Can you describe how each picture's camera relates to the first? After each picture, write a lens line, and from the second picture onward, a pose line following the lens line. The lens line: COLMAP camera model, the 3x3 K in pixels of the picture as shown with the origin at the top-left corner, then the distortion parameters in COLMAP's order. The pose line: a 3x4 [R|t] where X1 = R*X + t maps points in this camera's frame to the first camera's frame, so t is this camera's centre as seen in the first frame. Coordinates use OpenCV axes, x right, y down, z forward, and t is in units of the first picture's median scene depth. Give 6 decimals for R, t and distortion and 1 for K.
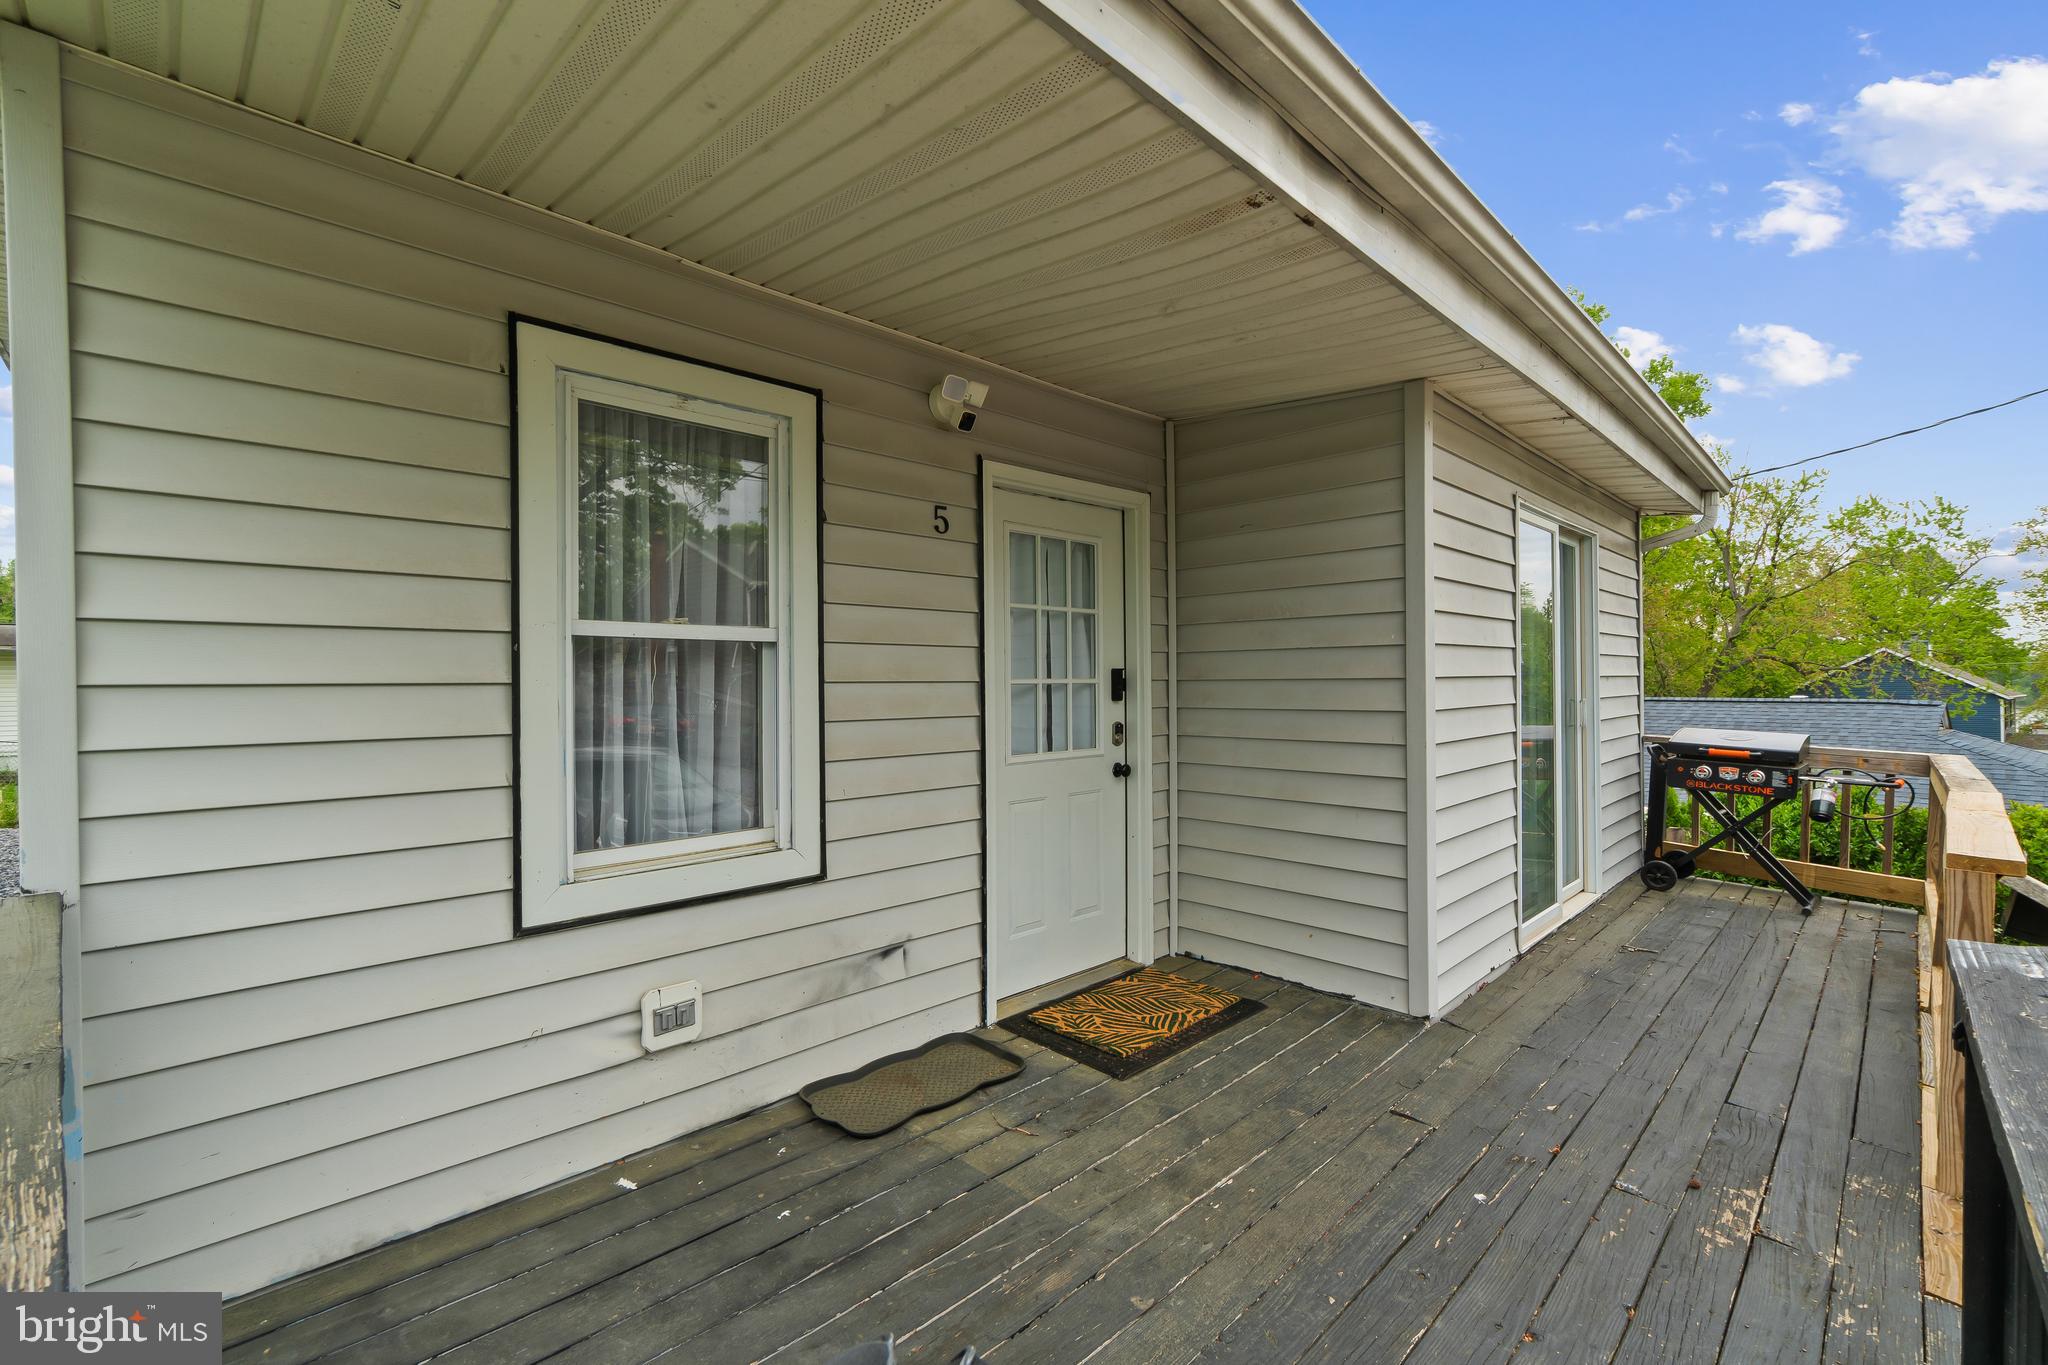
lens RADIAL K [[902.9, 0, 987.2], [0, 902.9, 673.1], [0, 0, 1]] dist [0.001094, 0.000771]
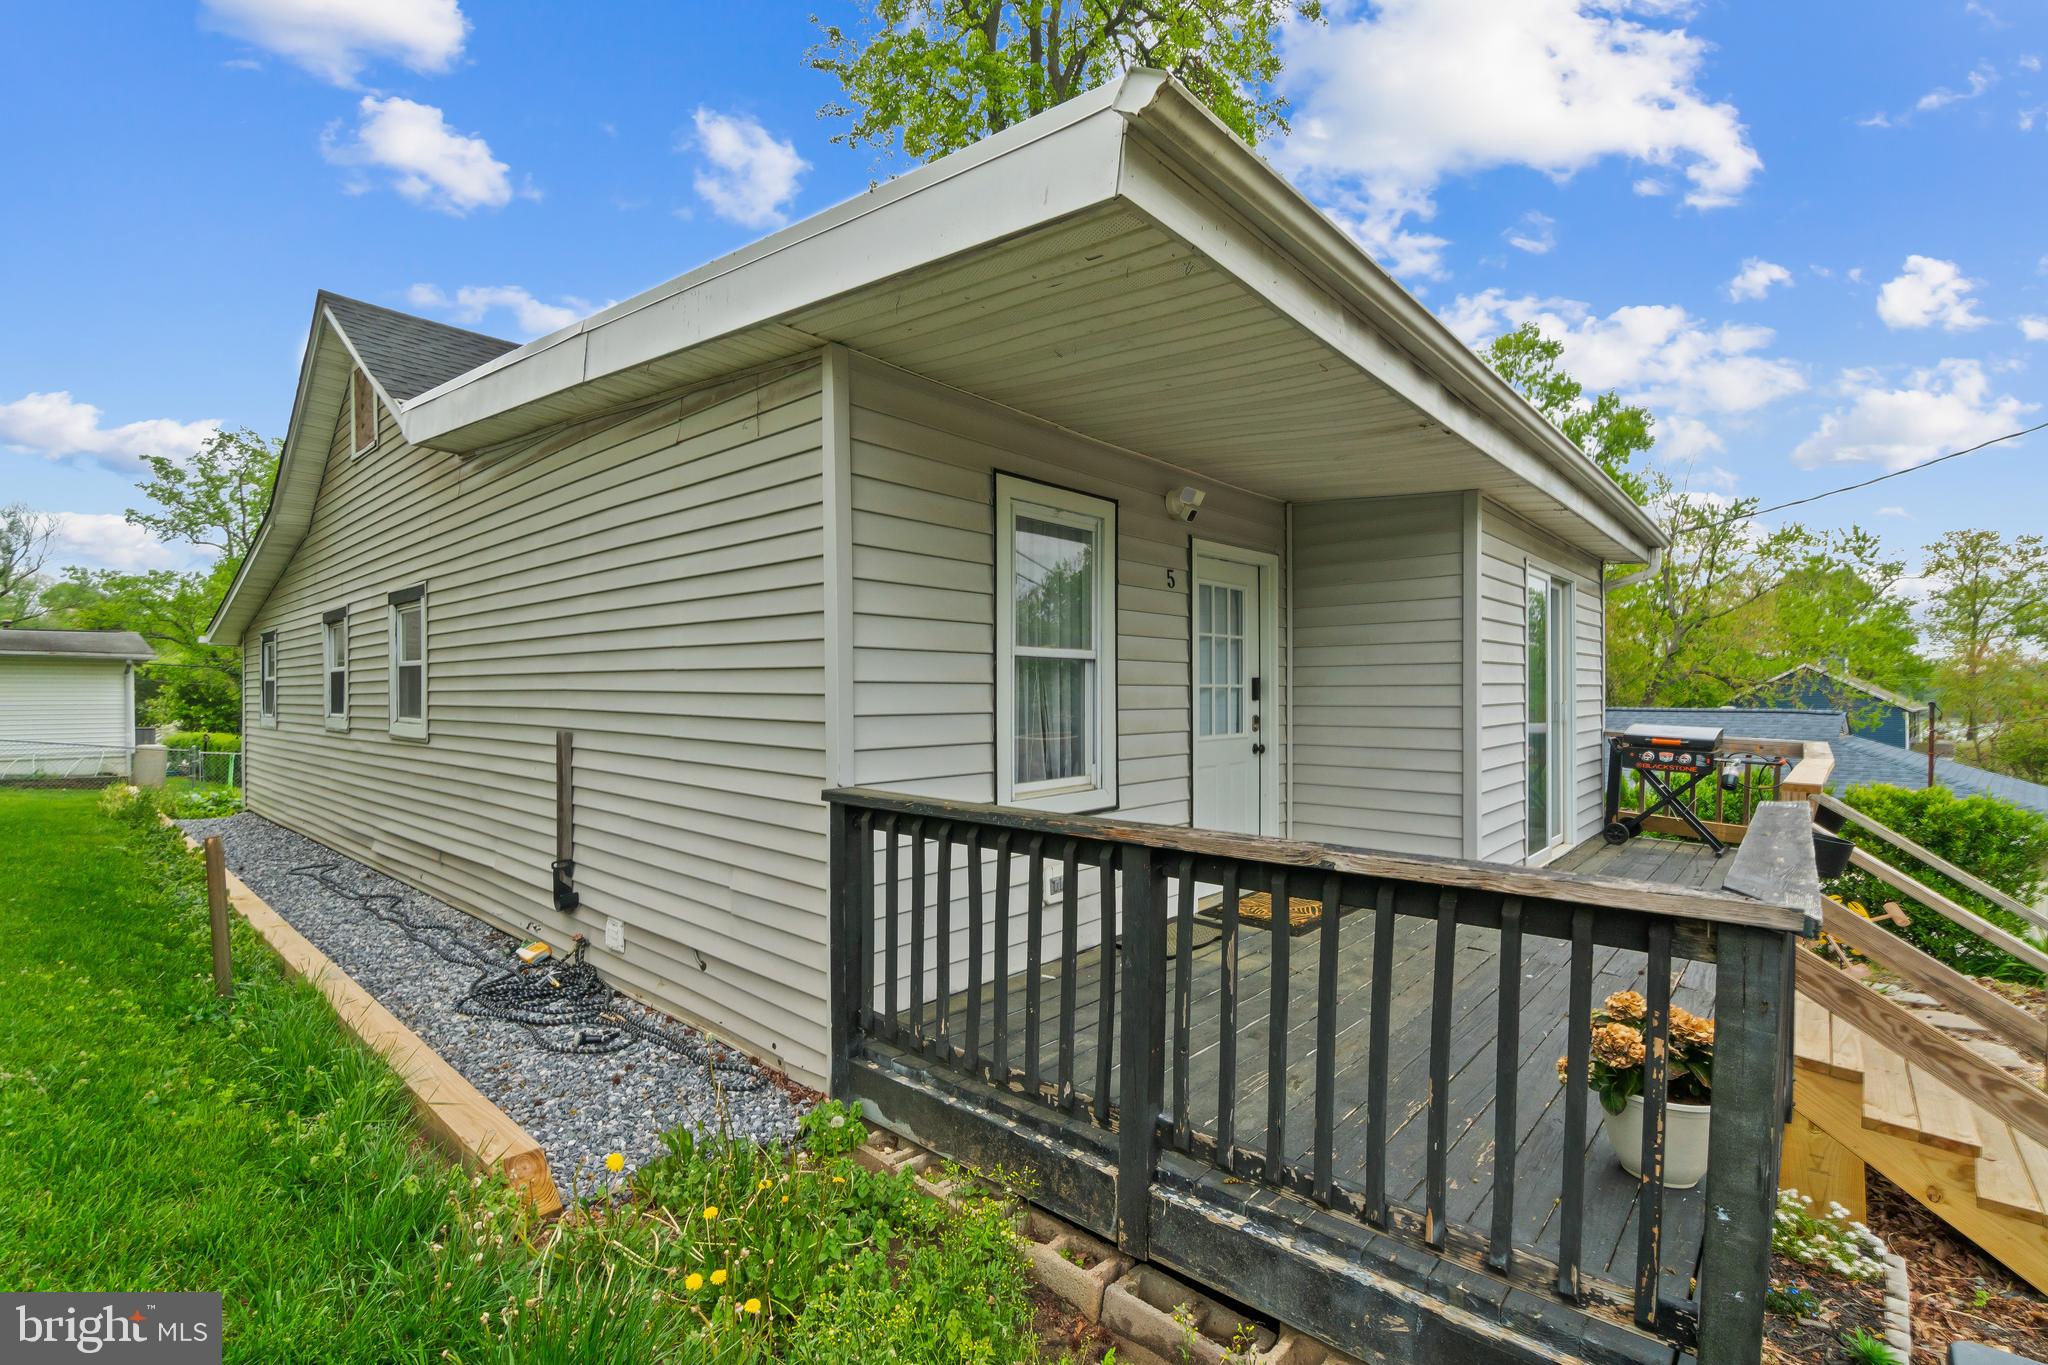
lens RADIAL K [[894.2, 0, 1014.4], [0, 894.2, 689.4], [0, 0, 1]] dist [0.000646, 0.000429]
pose [[0.998417, 0.003145, 0.056149, -0.245852], [-0.003446, 0.999980, 0.005269, 0.006028], [-0.056132, -0.005455, 0.998408, -0.302320]]
